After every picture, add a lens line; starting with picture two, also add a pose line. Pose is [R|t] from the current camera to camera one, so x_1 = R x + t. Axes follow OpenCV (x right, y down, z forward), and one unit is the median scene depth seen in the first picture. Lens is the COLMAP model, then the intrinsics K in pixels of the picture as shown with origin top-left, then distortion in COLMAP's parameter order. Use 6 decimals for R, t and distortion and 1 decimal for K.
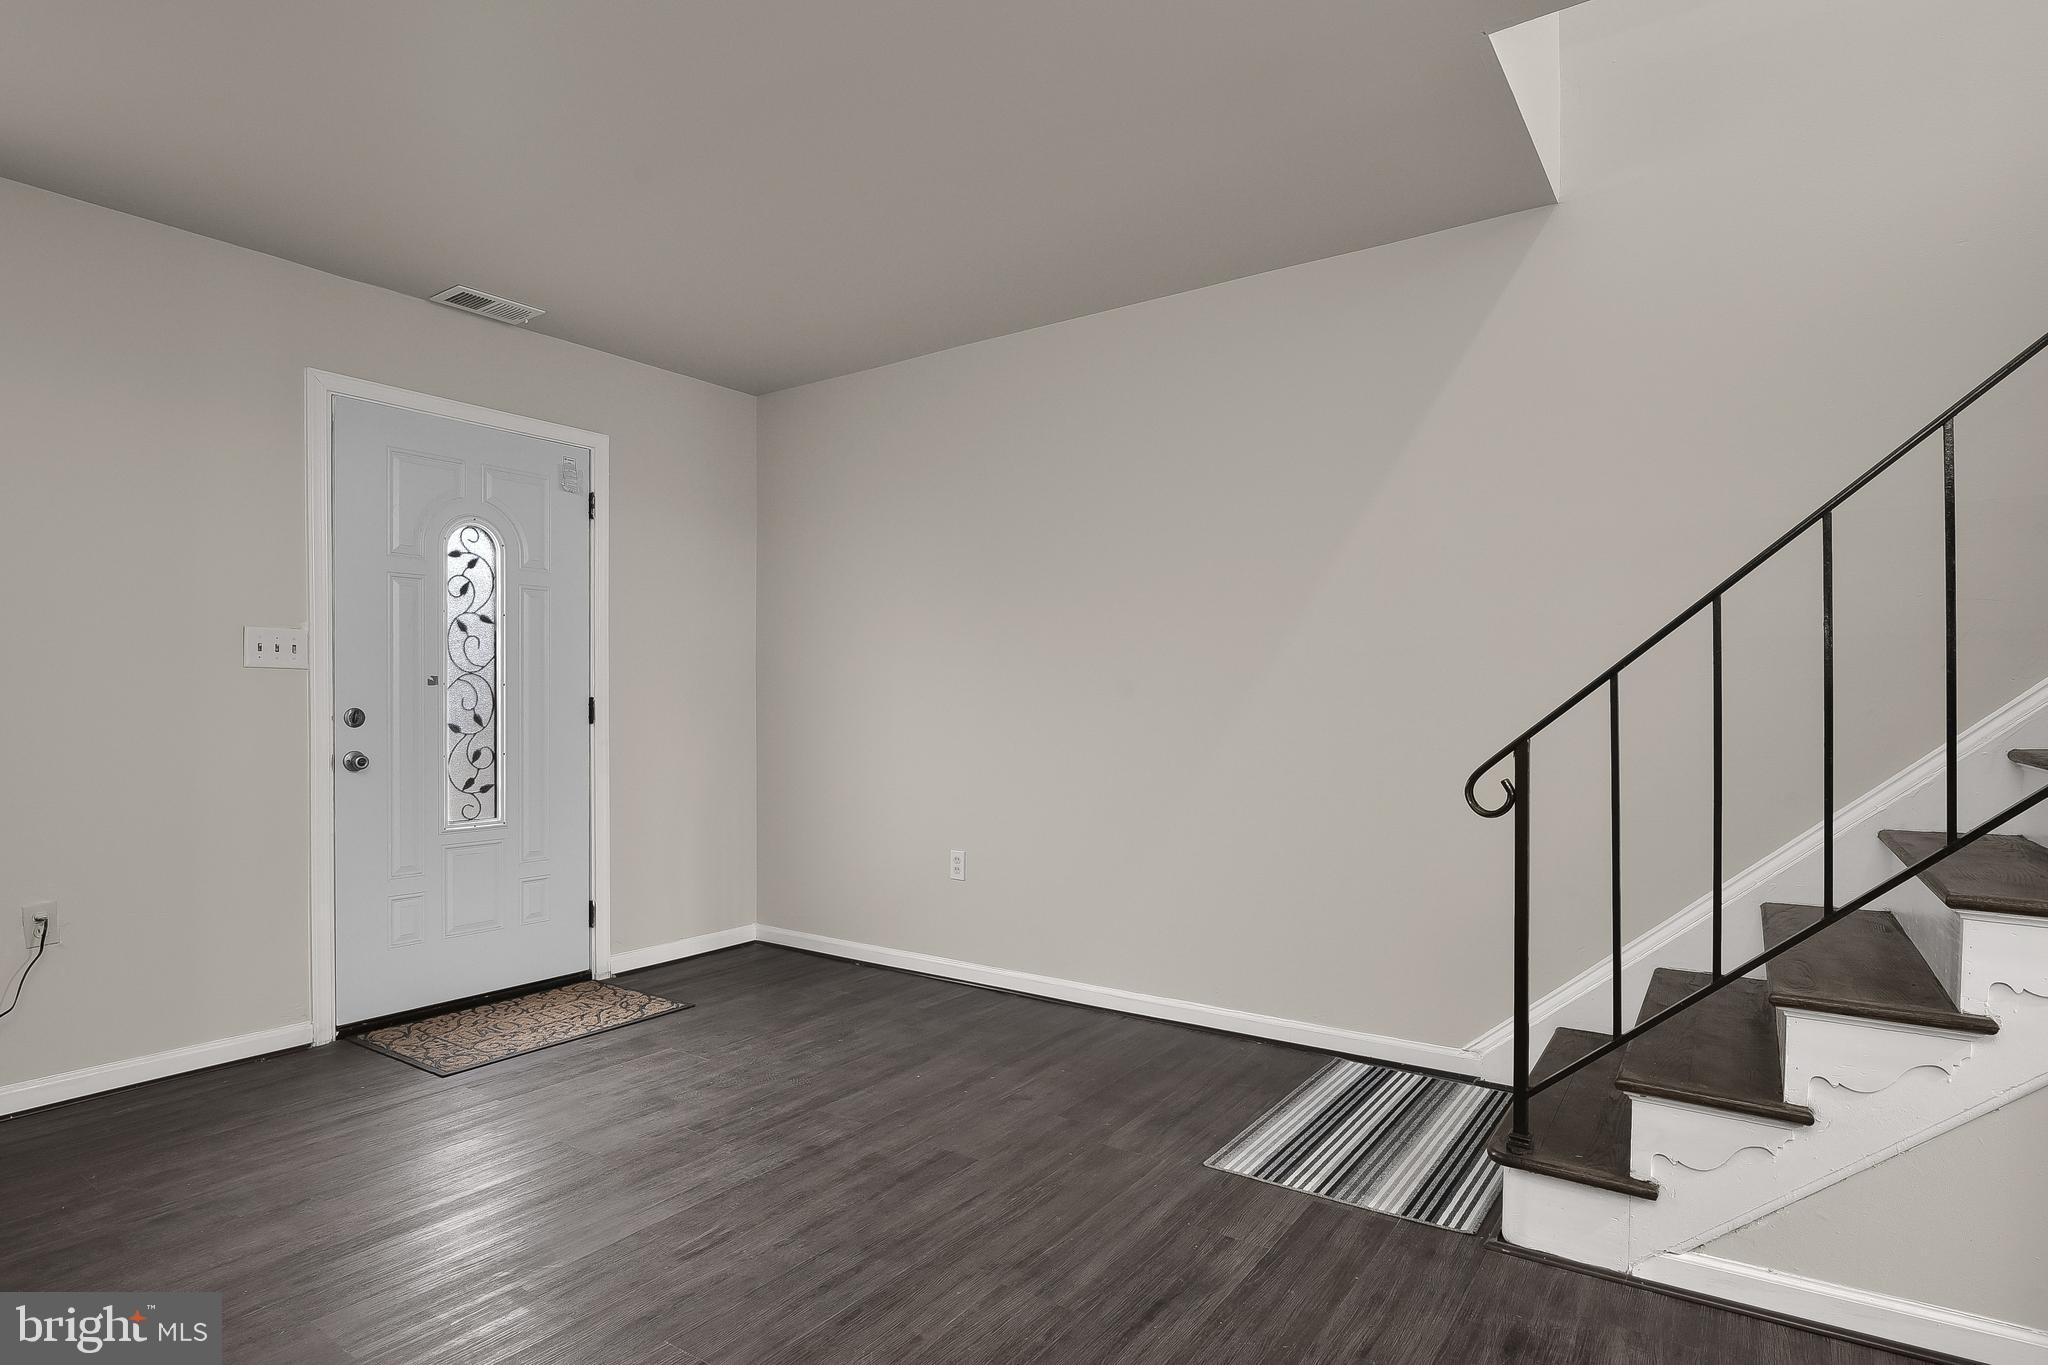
lens RADIAL K [[1072.5, 0, 1017.6], [0, 1072.5, 710.0], [0, 0, 1]] dist [-0.017864, -0.000208]
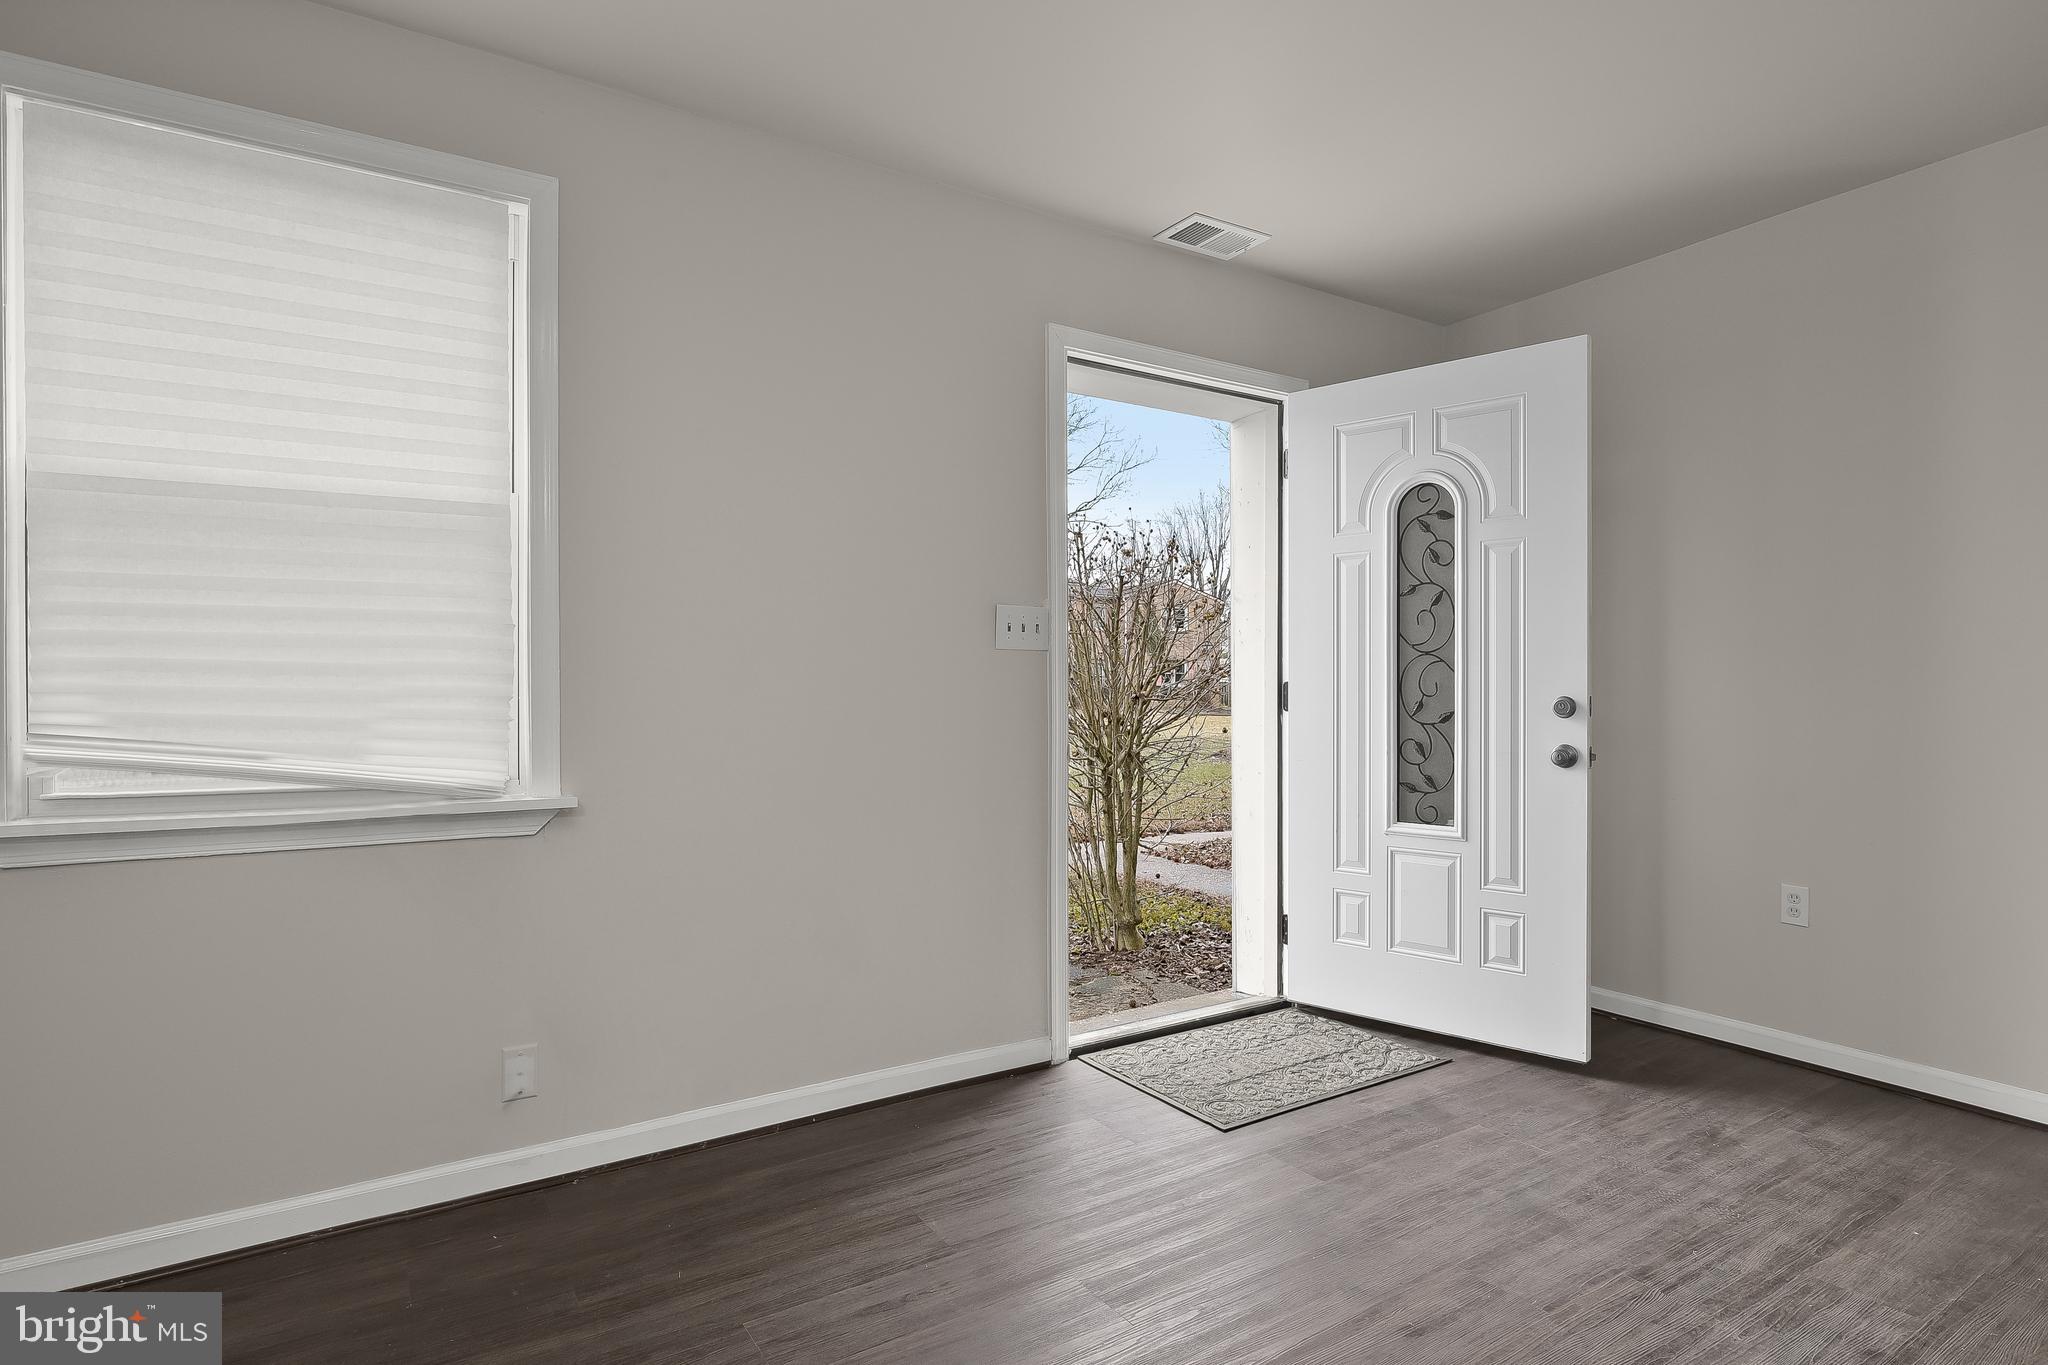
lens RADIAL K [[1052.0, 0, 1021.4], [0, 1052.0, 689.9], [0, 0, 1]] dist [-0.013860, 0.000941]
pose [[0.922451, -0.002059, -0.386108, -0.313113], [-0.001244, 0.999965, -0.008305, 0.002470], [0.386111, 0.008142, 0.922416, 0.144542]]
